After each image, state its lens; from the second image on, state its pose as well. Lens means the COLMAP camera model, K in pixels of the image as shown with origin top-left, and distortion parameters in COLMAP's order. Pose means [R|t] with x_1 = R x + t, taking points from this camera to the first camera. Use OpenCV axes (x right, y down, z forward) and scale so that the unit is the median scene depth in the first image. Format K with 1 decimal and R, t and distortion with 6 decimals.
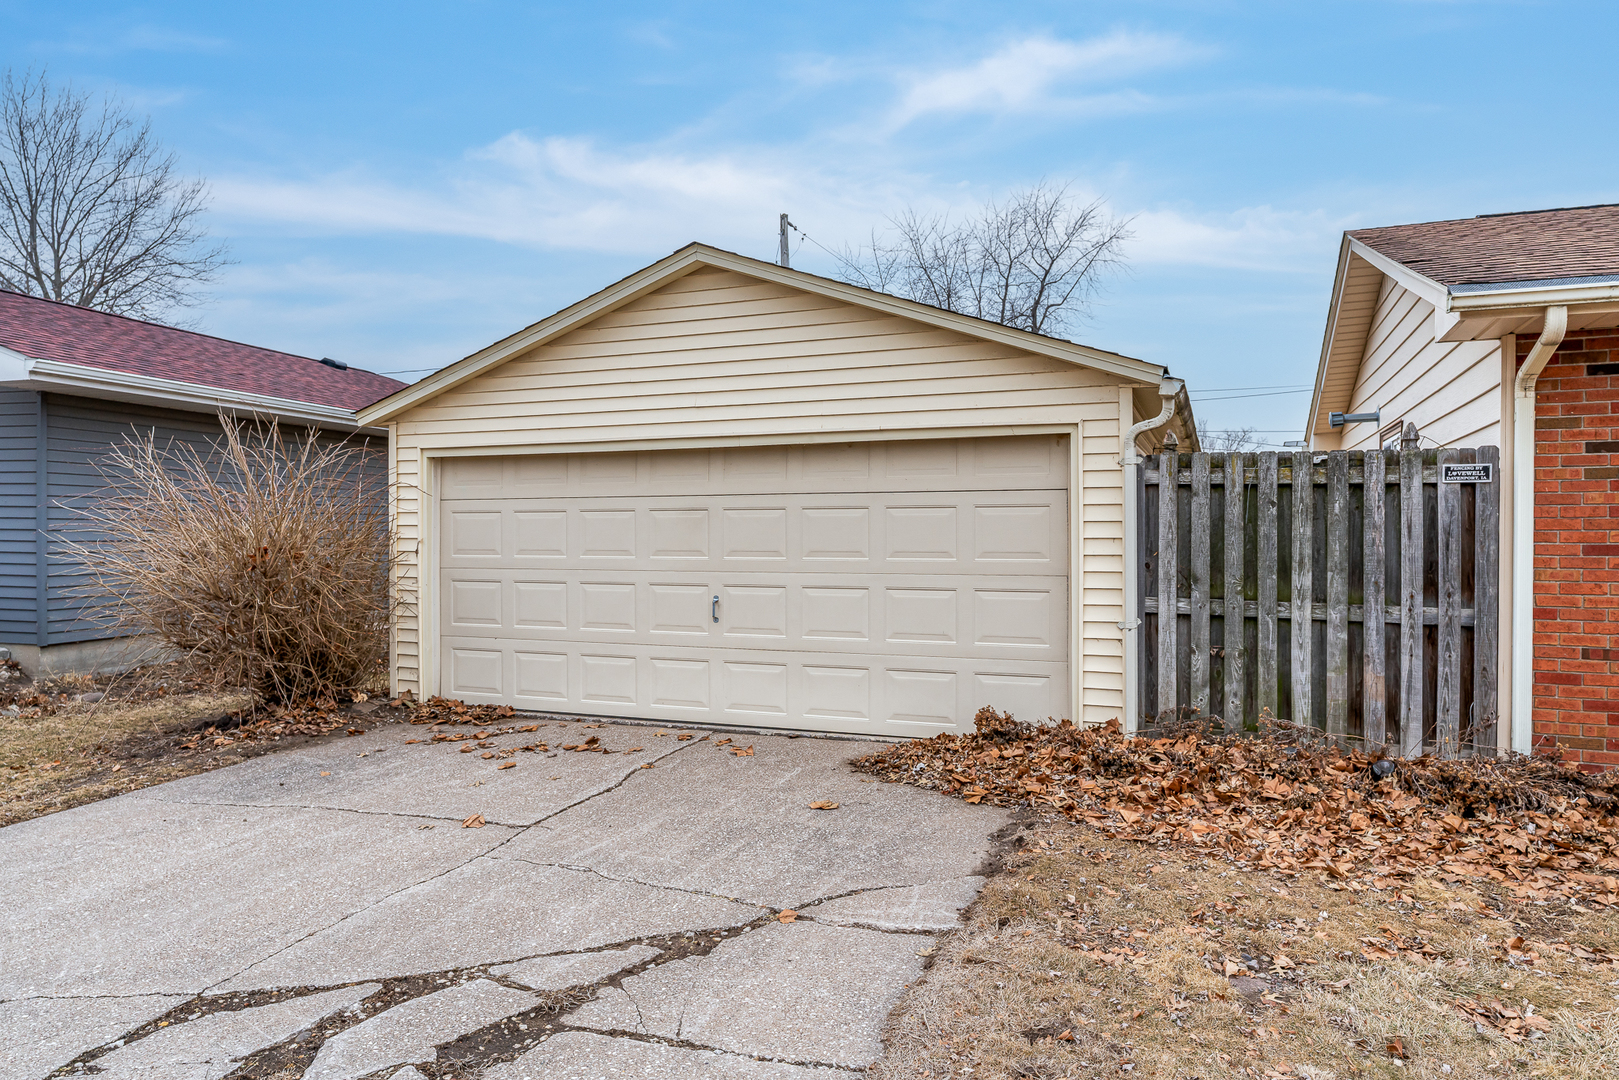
lens RADIAL K [[1042.9, 0, 807.7], [0, 1042.9, 537.5], [0, 0, 1]] dist [0.006290, -0.000772]
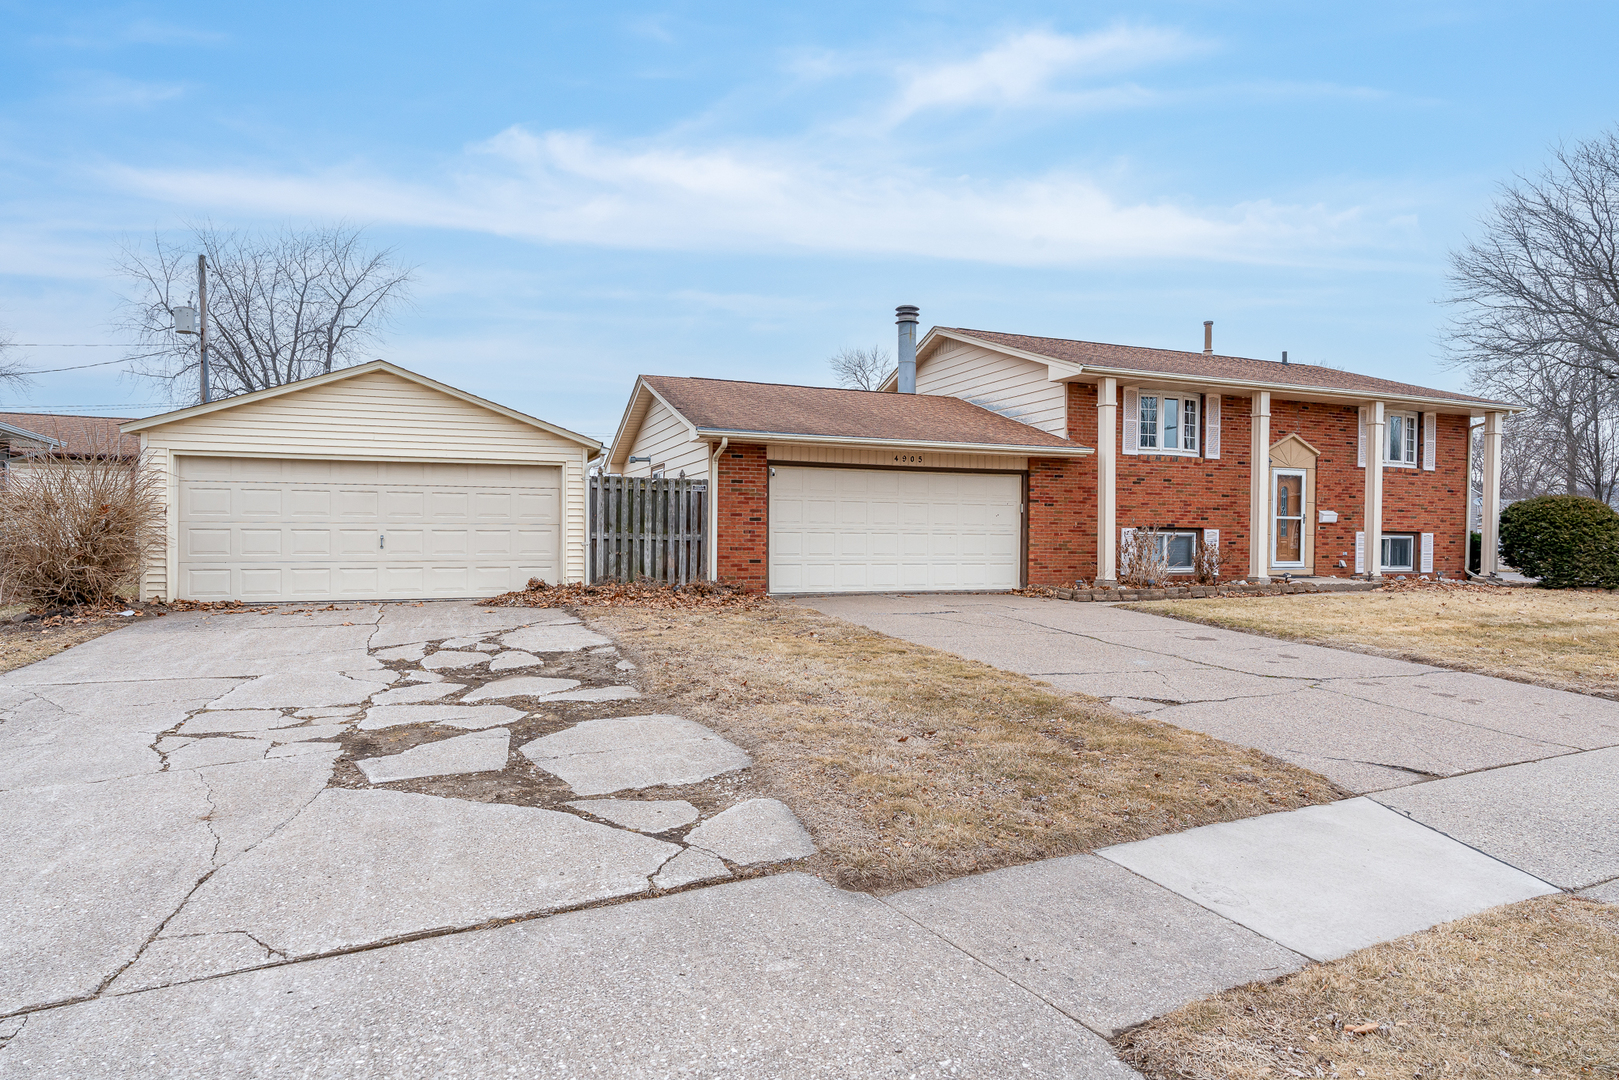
lens RADIAL K [[912.0, 0, 810.1], [0, 912.0, 539.3], [0, 0, 1]] dist [-0.027273, 0.013406]
pose [[0.734223, -0.000337, 0.678908, -0.814199], [-0.004938, 0.999971, 0.005837, 0.060610], [-0.678890, -0.007638, 0.734200, -1.012001]]
